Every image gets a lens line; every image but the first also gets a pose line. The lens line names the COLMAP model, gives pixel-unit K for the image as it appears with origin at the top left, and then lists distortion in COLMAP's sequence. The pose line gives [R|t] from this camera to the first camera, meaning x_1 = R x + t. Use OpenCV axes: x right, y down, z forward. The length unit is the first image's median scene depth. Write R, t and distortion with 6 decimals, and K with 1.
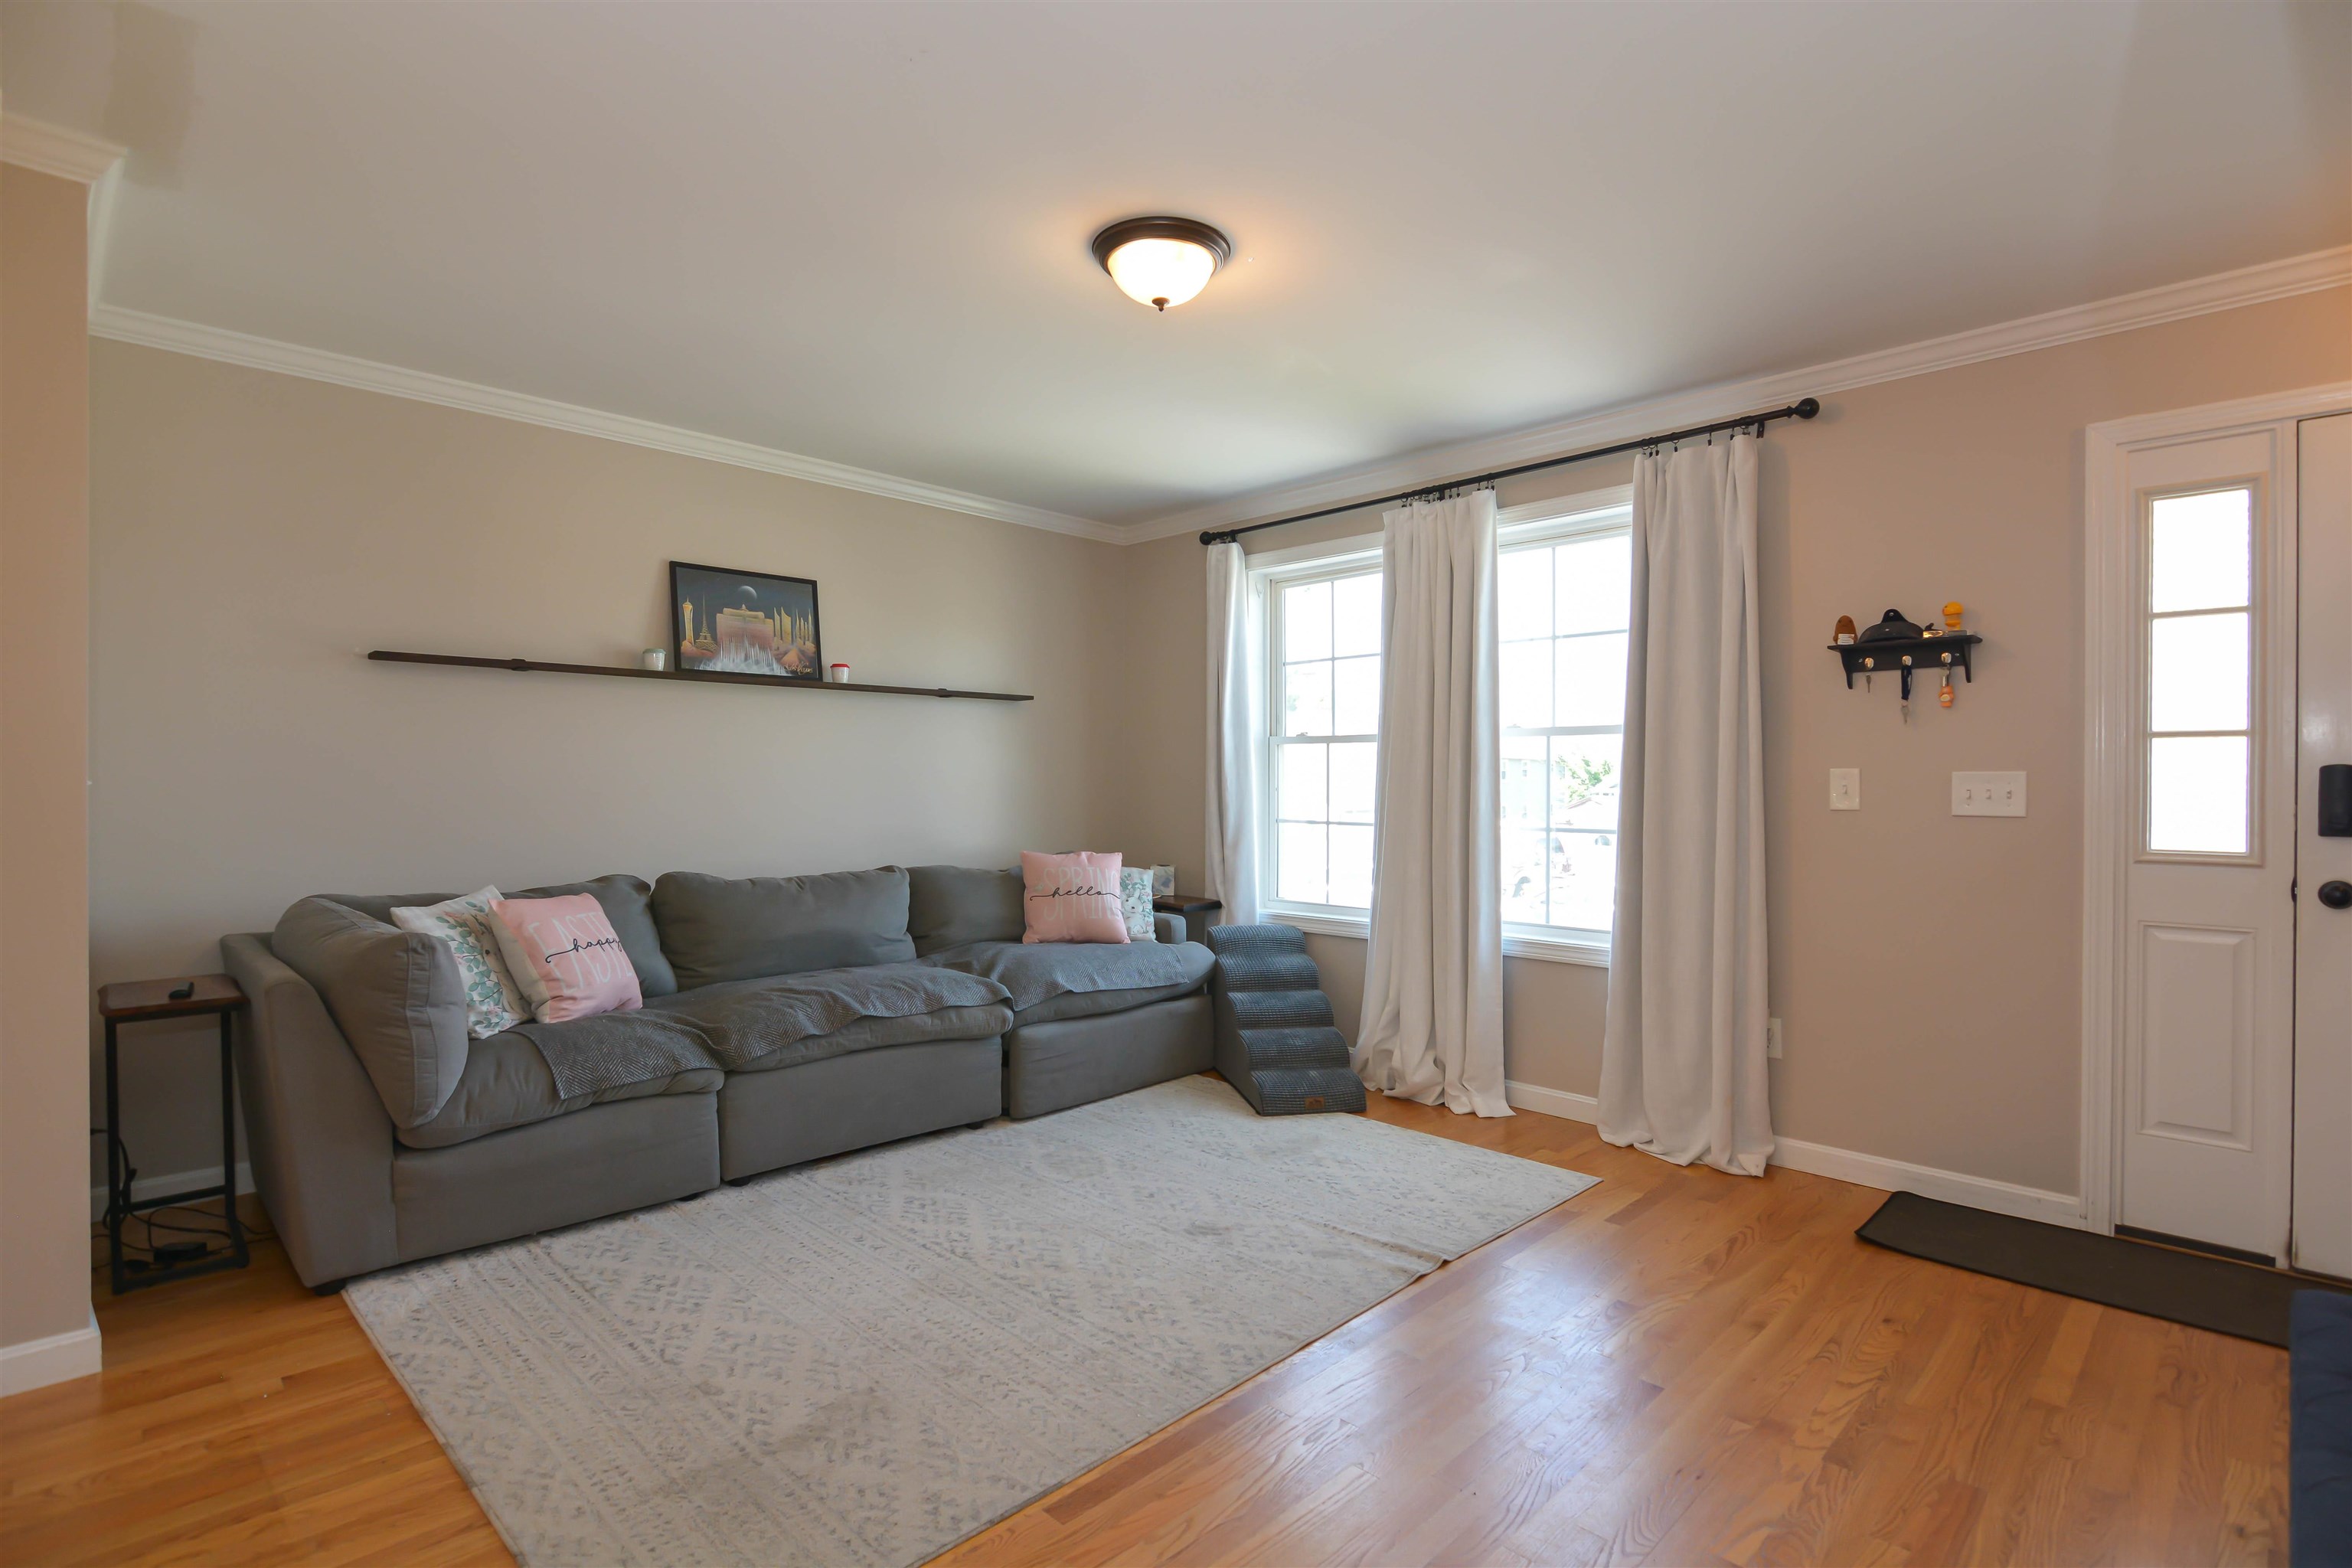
lens RADIAL K [[1130.8, 0, 1185.4], [0, 1130.8, 787.1], [0, 0, 1]] dist [0.002765, -0.007911]
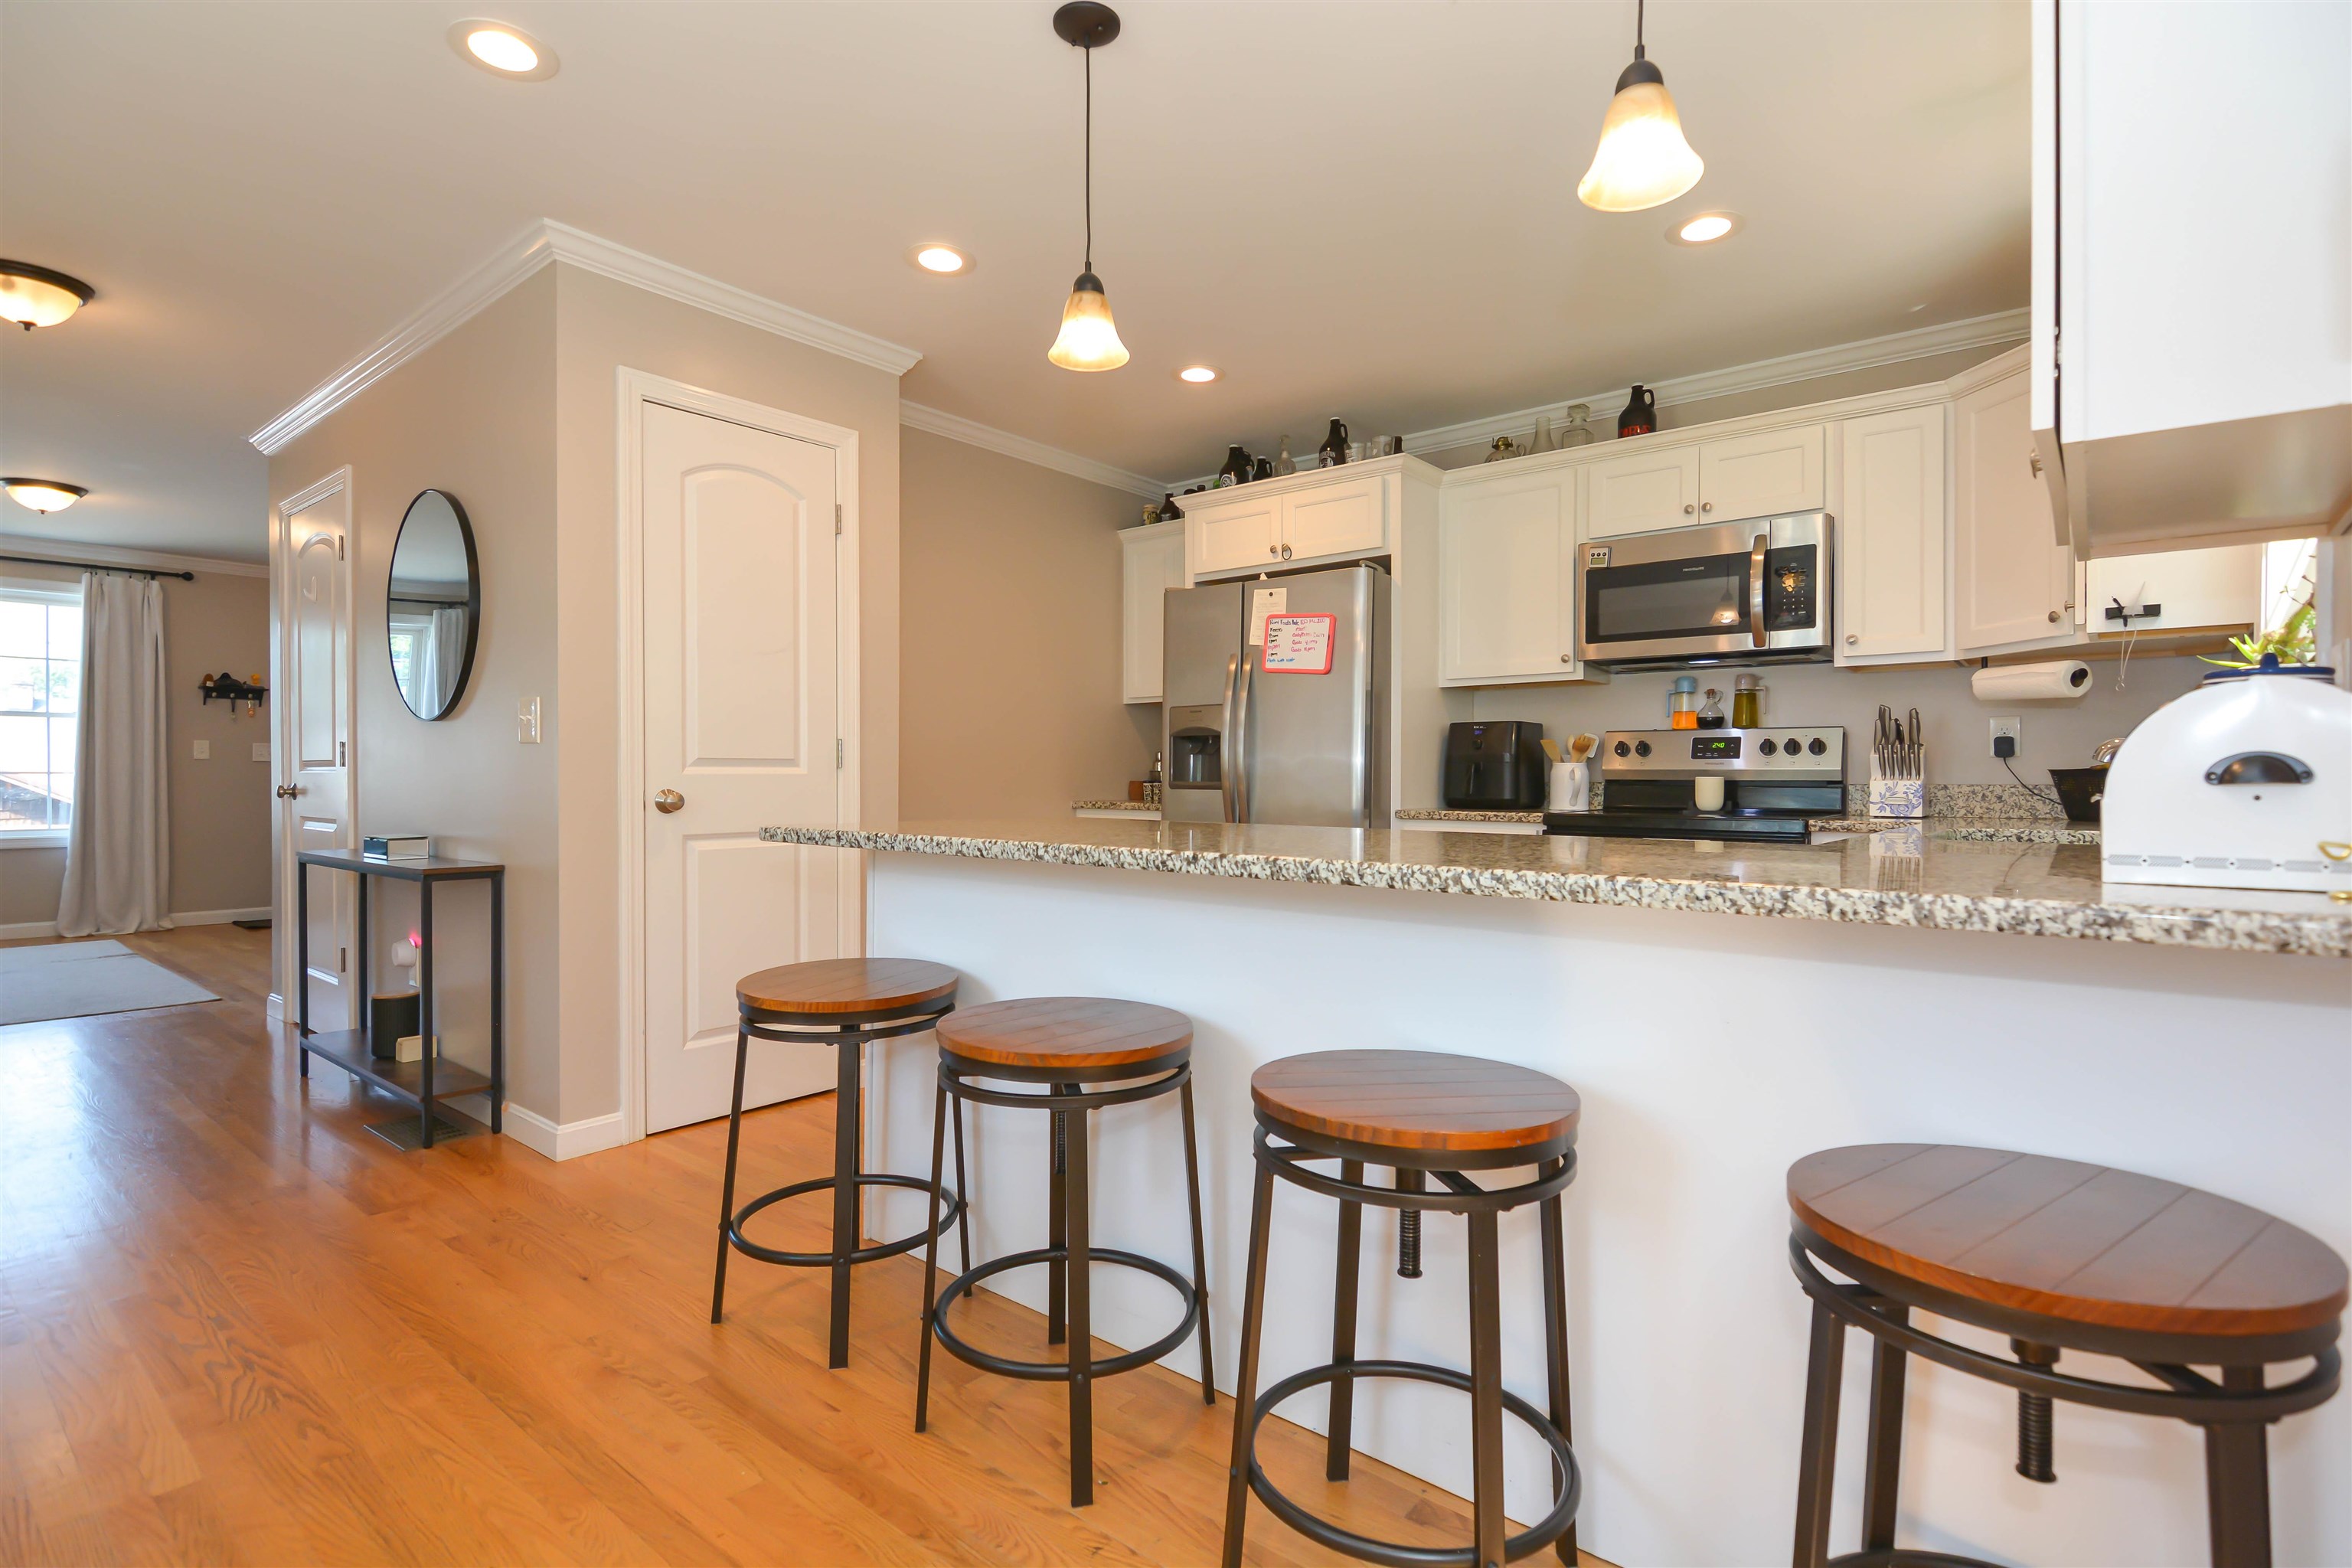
lens RADIAL K [[1130.8, 0, 1185.4], [0, 1130.8, 787.1], [0, 0, 1]] dist [0.002765, -0.007911]
pose [[-0.095910, -0.013504, 0.995298, -1.694109], [-0.000193, 0.999908, 0.013548, 0.041187], [-0.995390, 0.001107, -0.095904, -0.667954]]
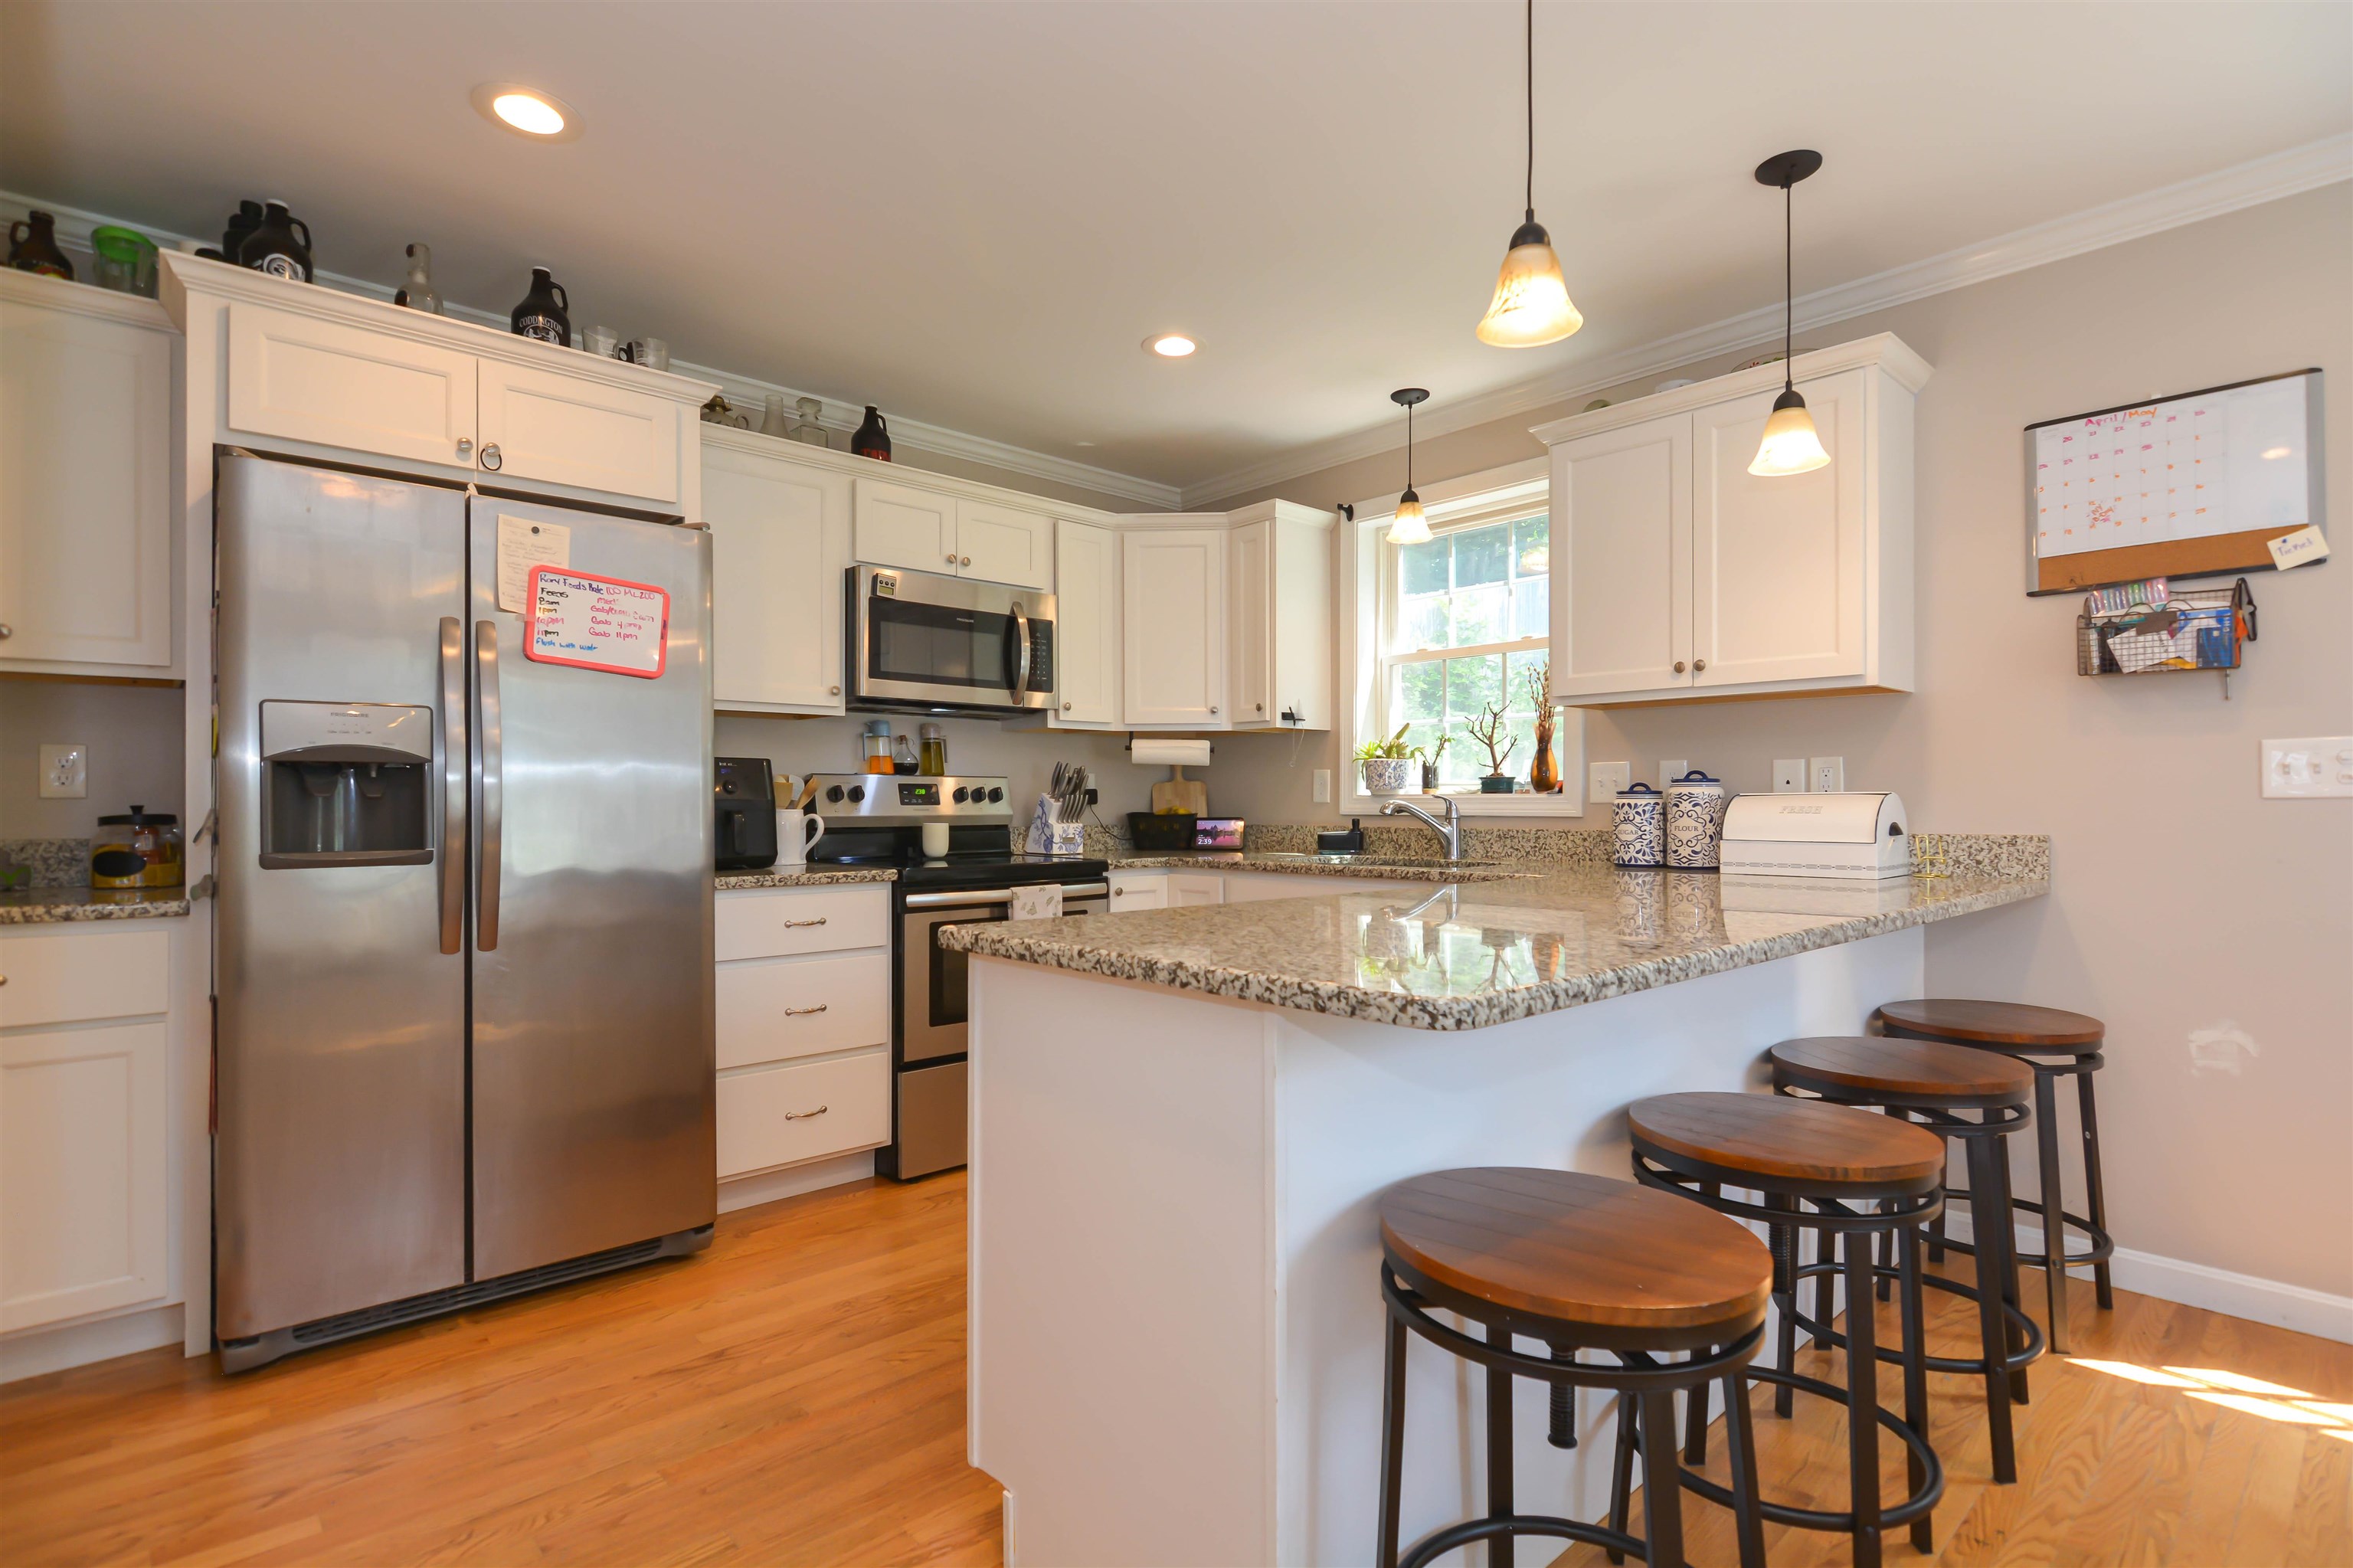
lens RADIAL K [[1136.1, 0, 1182.1], [0, 1136.1, 797.7], [0, 0, 1]] dist [0.002193, -0.007738]
pose [[-0.998984, -0.003375, 0.044932, -0.979599], [-0.003345, 0.999994, 0.000733, 0.020168], [-0.044934, 0.000582, -0.998990, -0.197732]]
